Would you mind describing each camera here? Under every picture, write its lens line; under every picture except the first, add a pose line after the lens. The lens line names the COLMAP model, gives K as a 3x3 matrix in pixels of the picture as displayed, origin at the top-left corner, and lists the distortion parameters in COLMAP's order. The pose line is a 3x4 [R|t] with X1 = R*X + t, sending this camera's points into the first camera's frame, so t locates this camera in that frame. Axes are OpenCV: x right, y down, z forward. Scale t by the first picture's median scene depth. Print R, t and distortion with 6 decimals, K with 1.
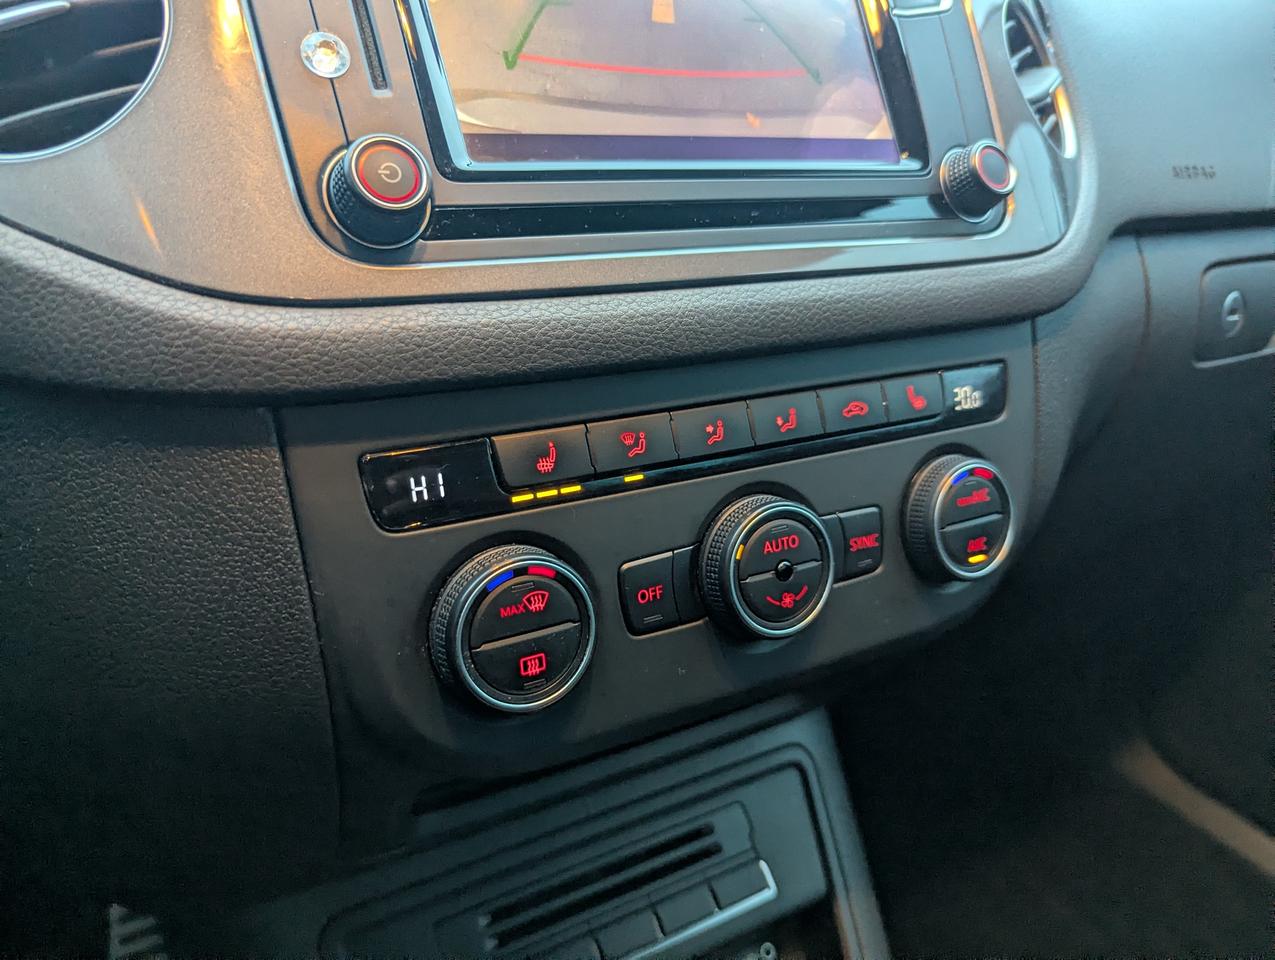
lens RADIAL K [[897.6, 0, 623.9], [0, 897.6, 468.0], [0, 0, 1]] dist [0.028928, -0.026719]
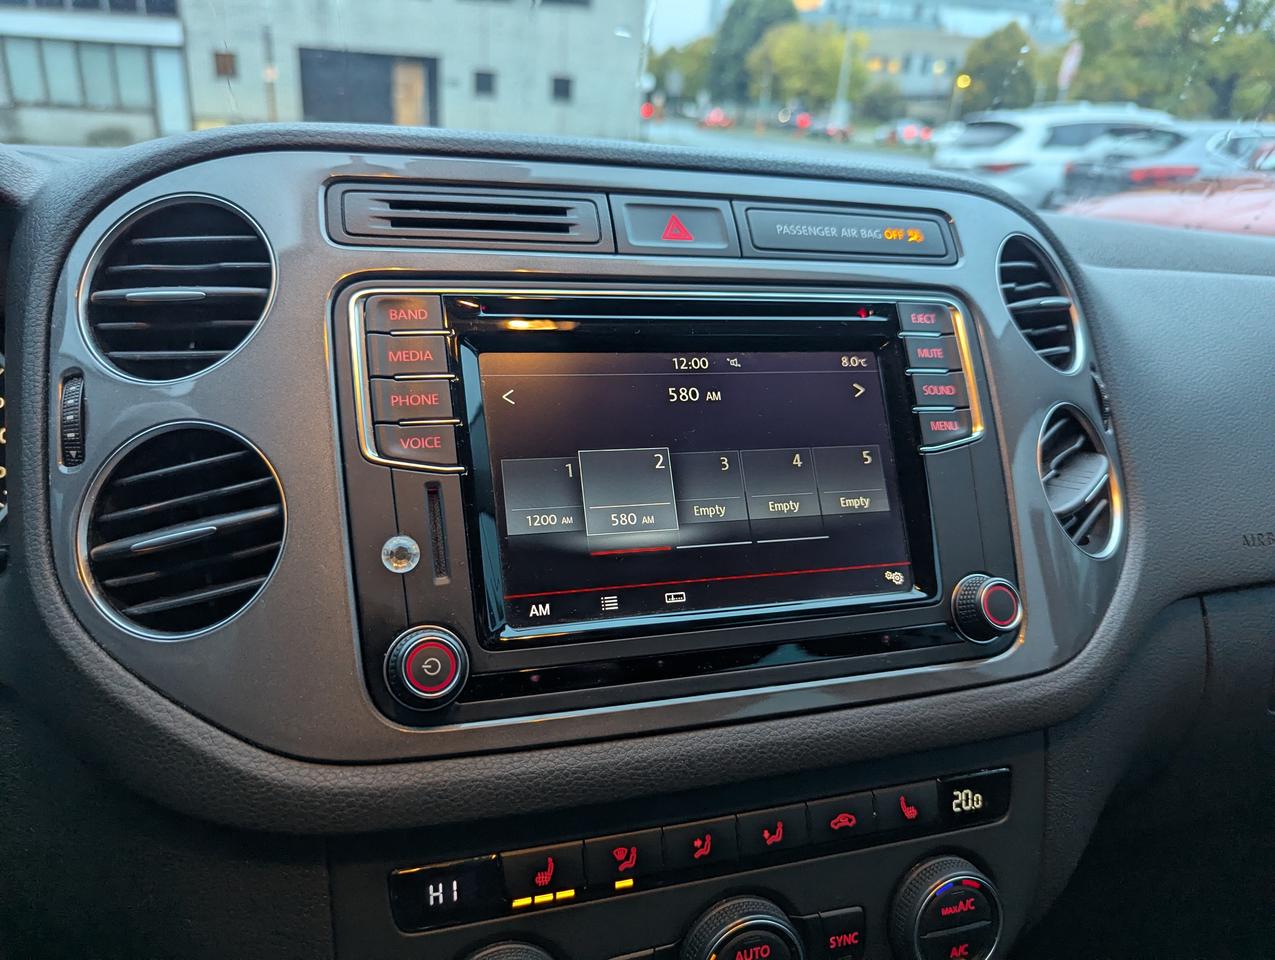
lens RADIAL K [[897.6, 0, 643.3], [0, 897.6, 481.1], [0, 0, 1]] dist [0.028928, -0.026719]
pose [[0.981442, 0.093760, -0.167275, 0.193134], [-0.102553, 0.993722, -0.044710, -0.487000], [0.162033, 0.061035, 0.984896, -0.191954]]
